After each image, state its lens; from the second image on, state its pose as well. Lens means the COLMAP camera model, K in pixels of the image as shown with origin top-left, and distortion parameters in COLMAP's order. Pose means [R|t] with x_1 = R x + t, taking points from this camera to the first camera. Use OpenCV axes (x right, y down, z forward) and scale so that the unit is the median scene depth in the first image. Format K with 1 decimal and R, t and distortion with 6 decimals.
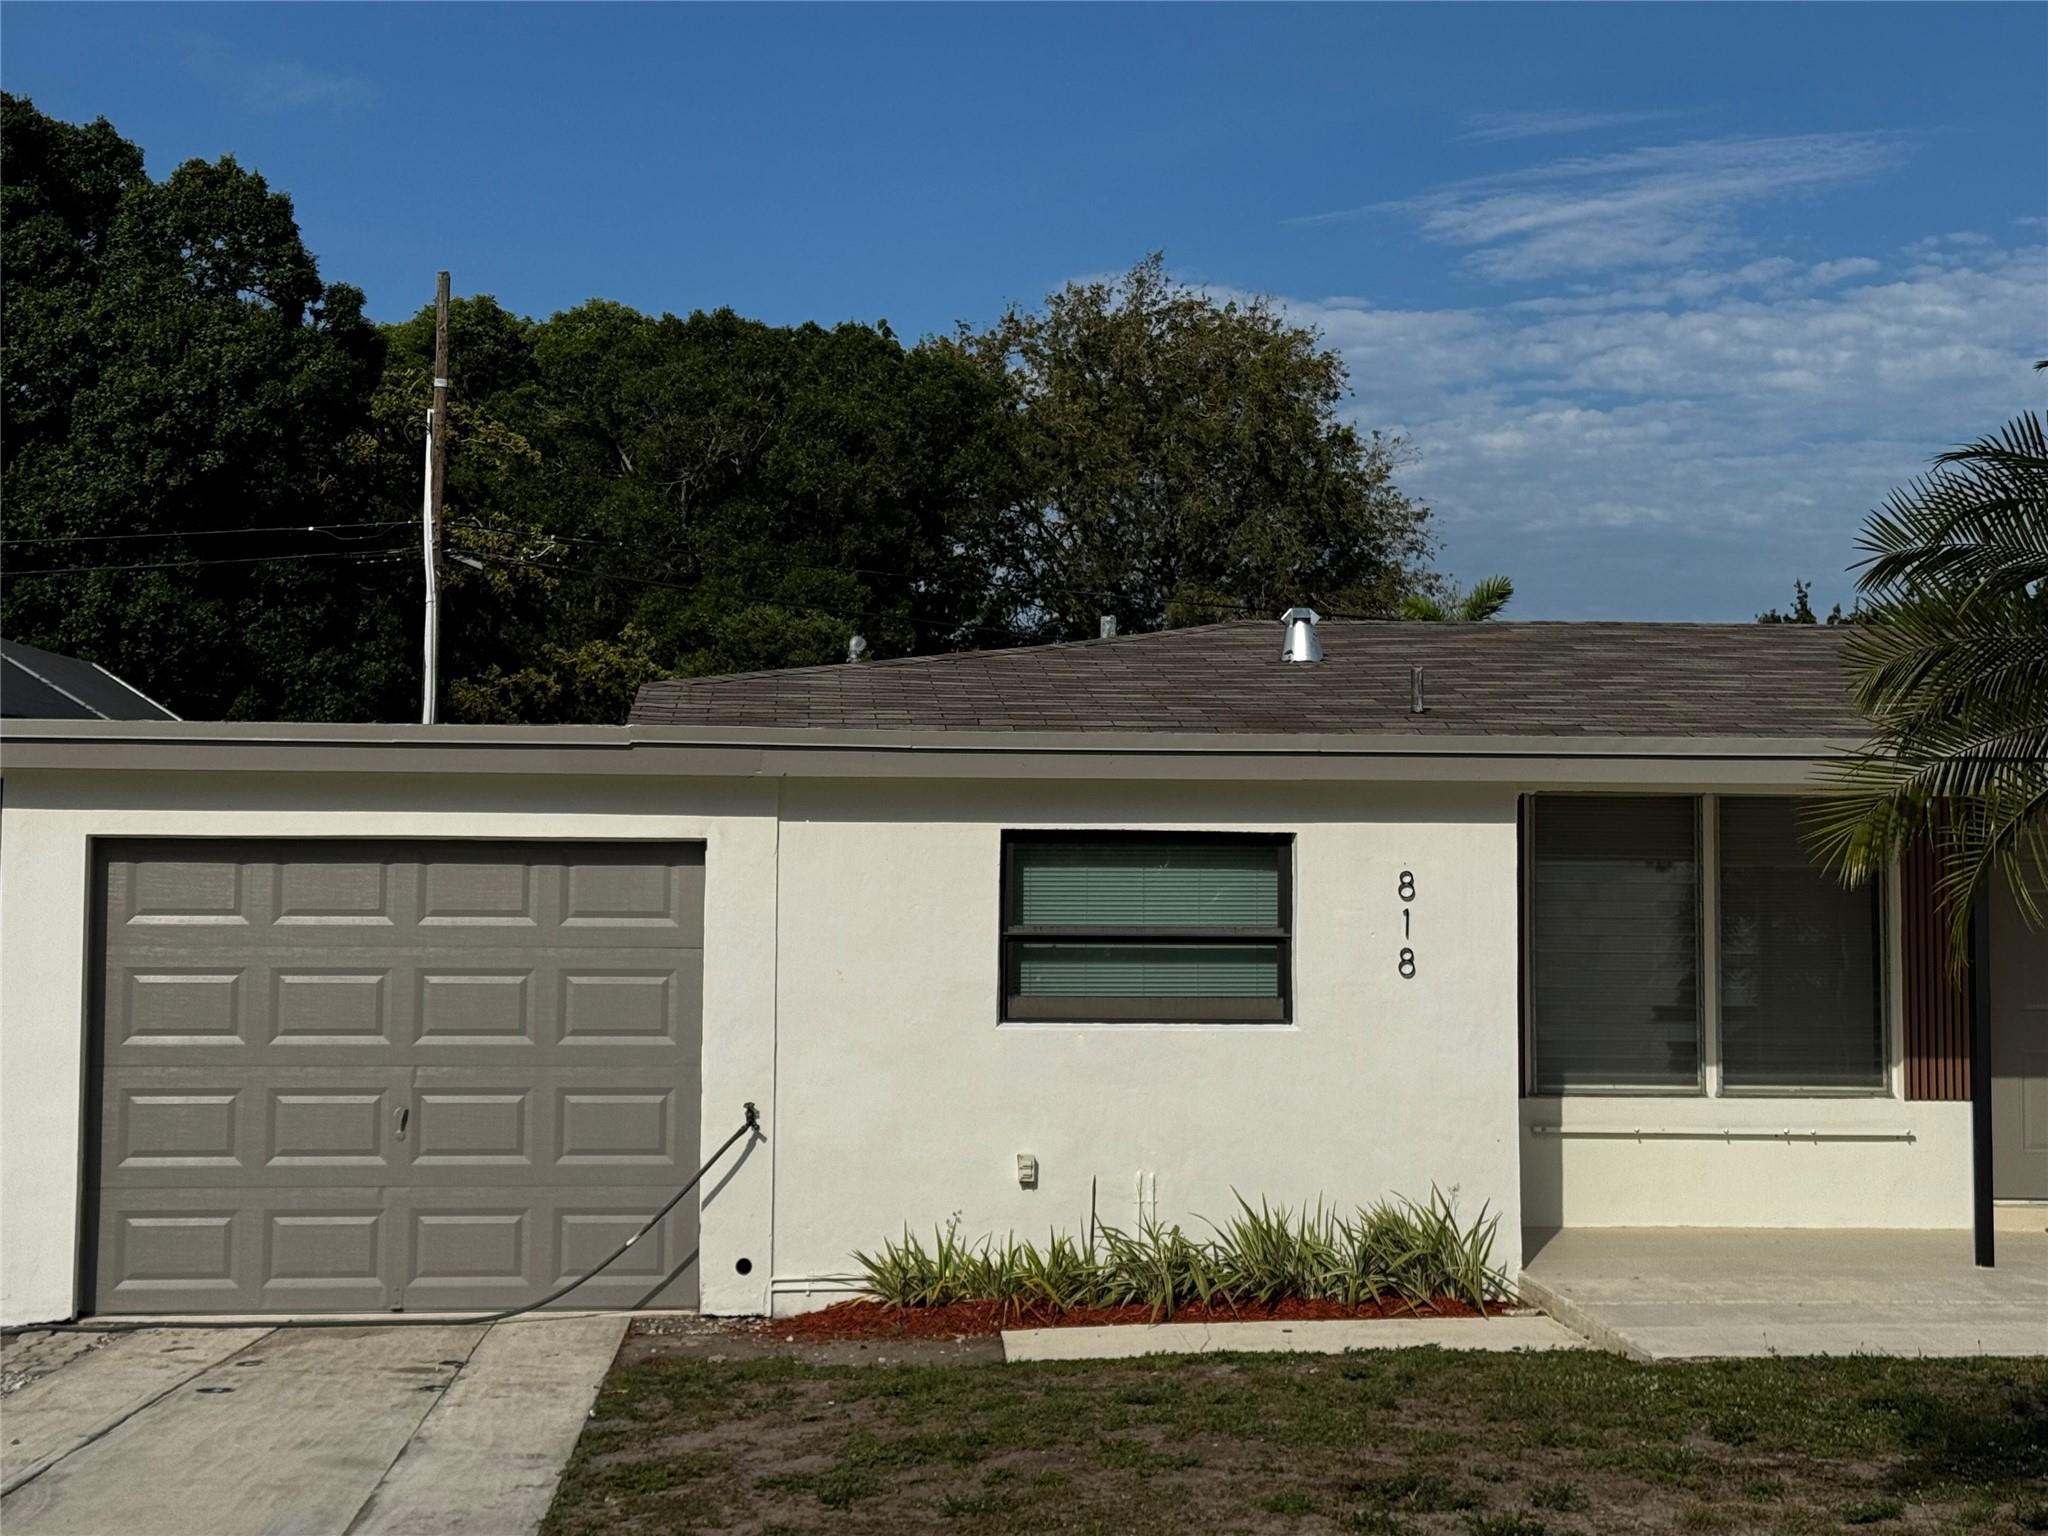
lens RADIAL K [[3034.4, 0, 1024.0], [0, 3034.4, 768.0], [0, 0, 1]] dist [0.000705, 0.000528]
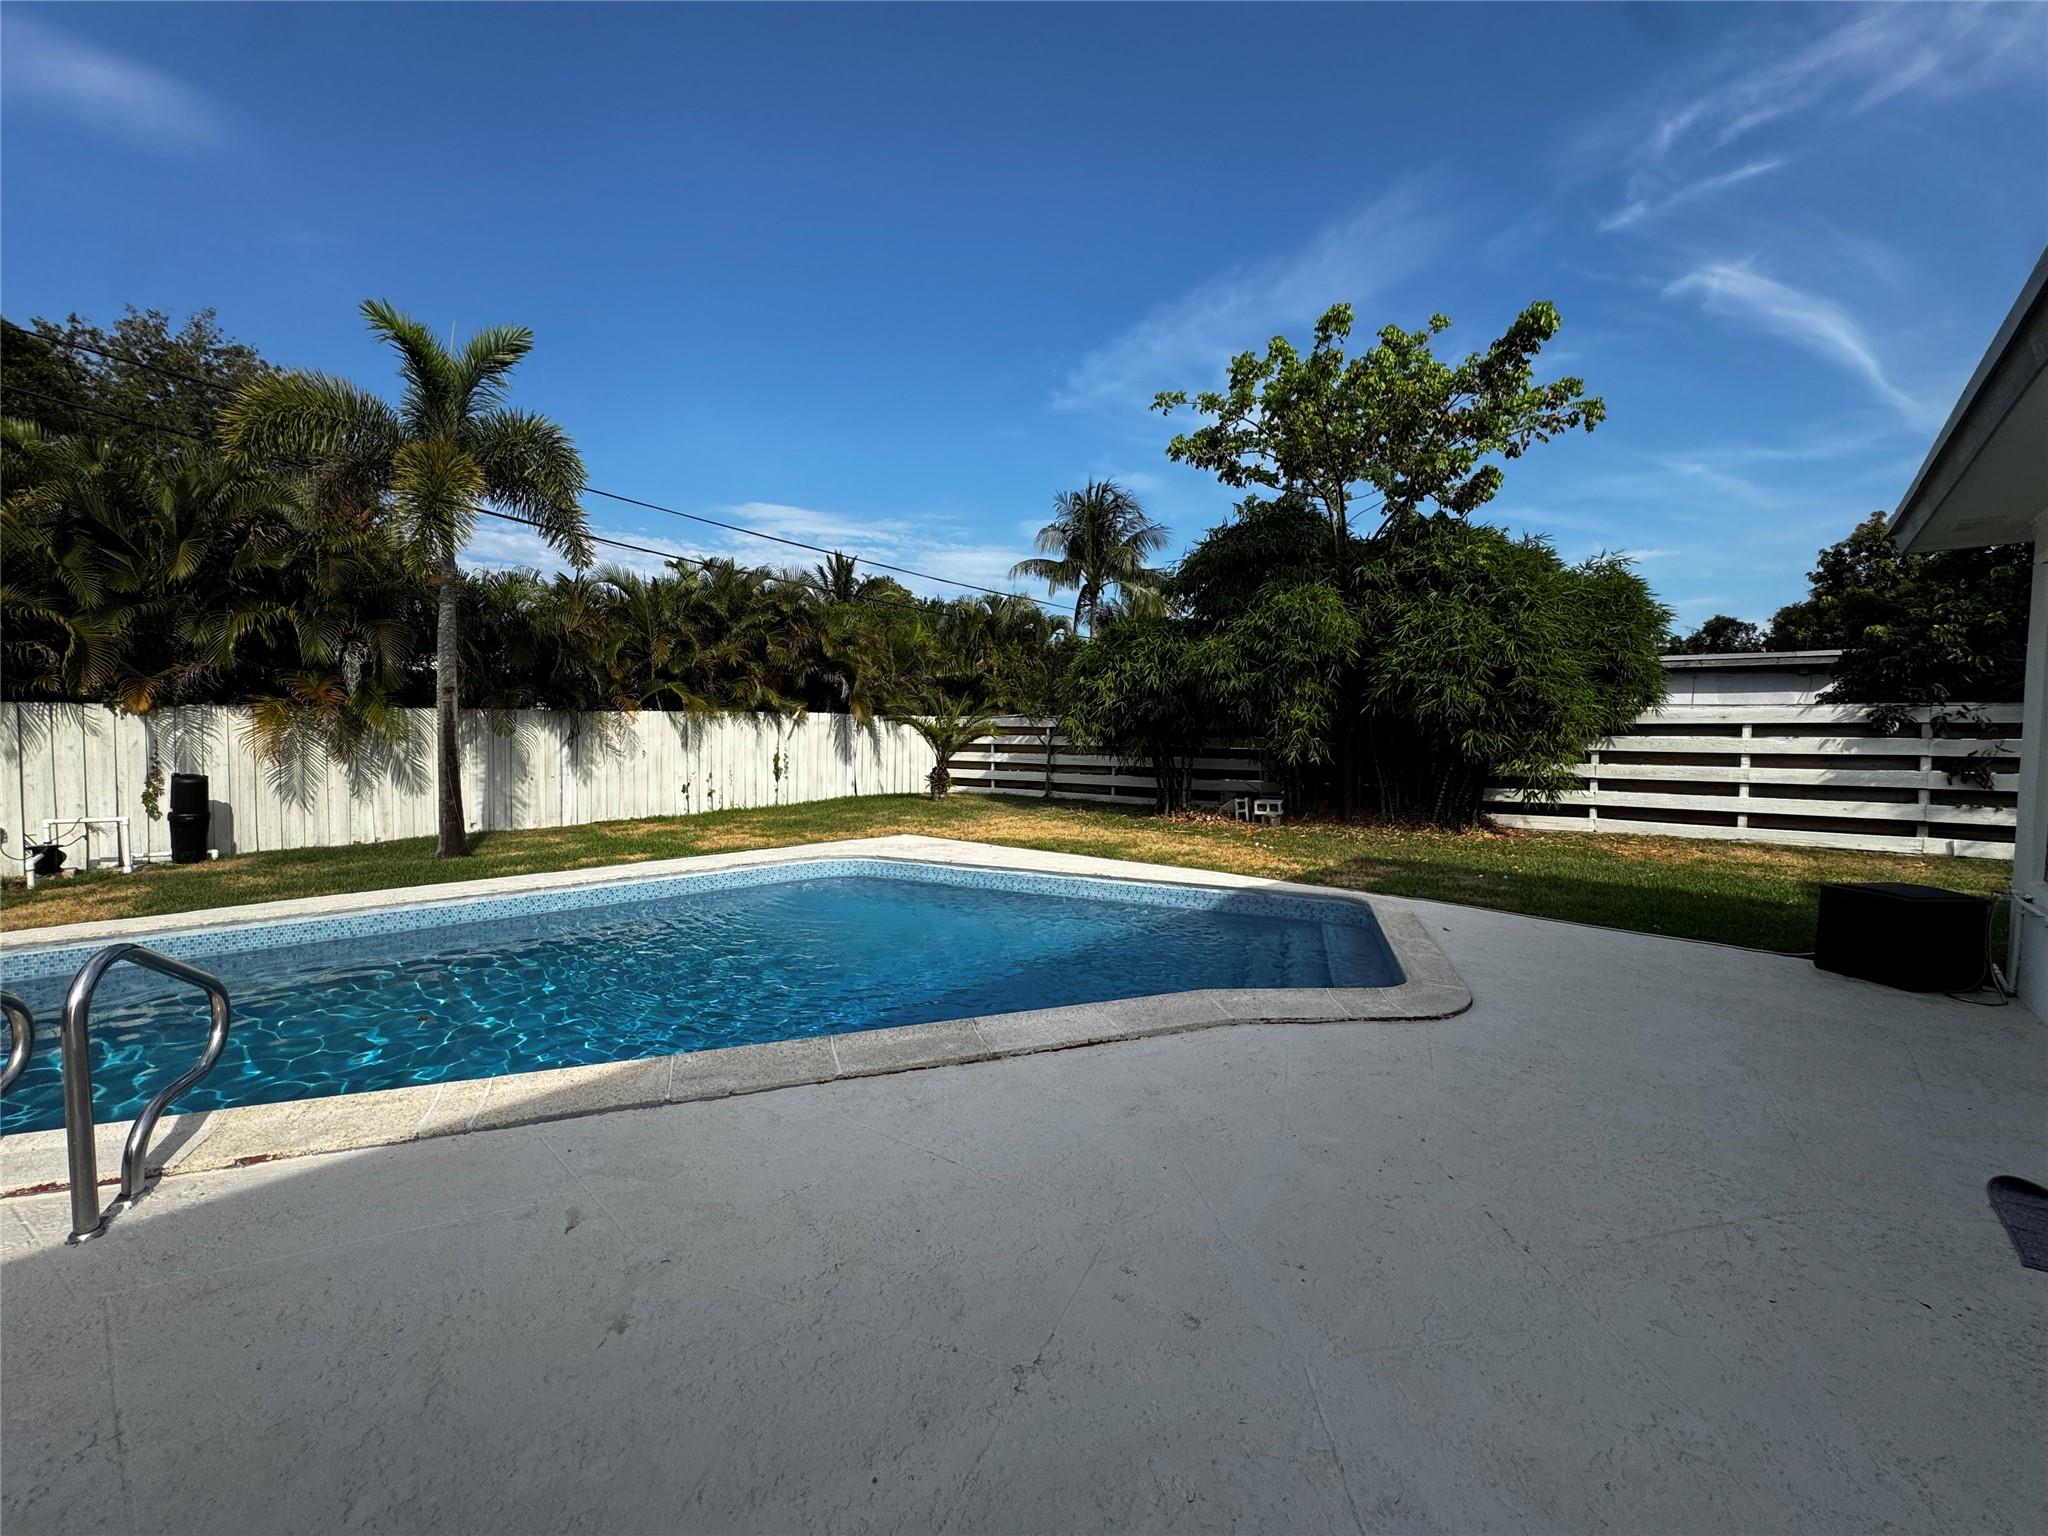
lens RADIAL K [[820.4, 0, 1025.8], [0, 820.4, 770.2], [0, 0, 1]] dist [-0.001823, 0.000600]
pose [[0.728166, -0.034719, 0.684521, 0.060983], [-0.034363, 0.995611, 0.087051, 0.024464], [-0.684539, -0.086910, 0.723777, 0.431104]]
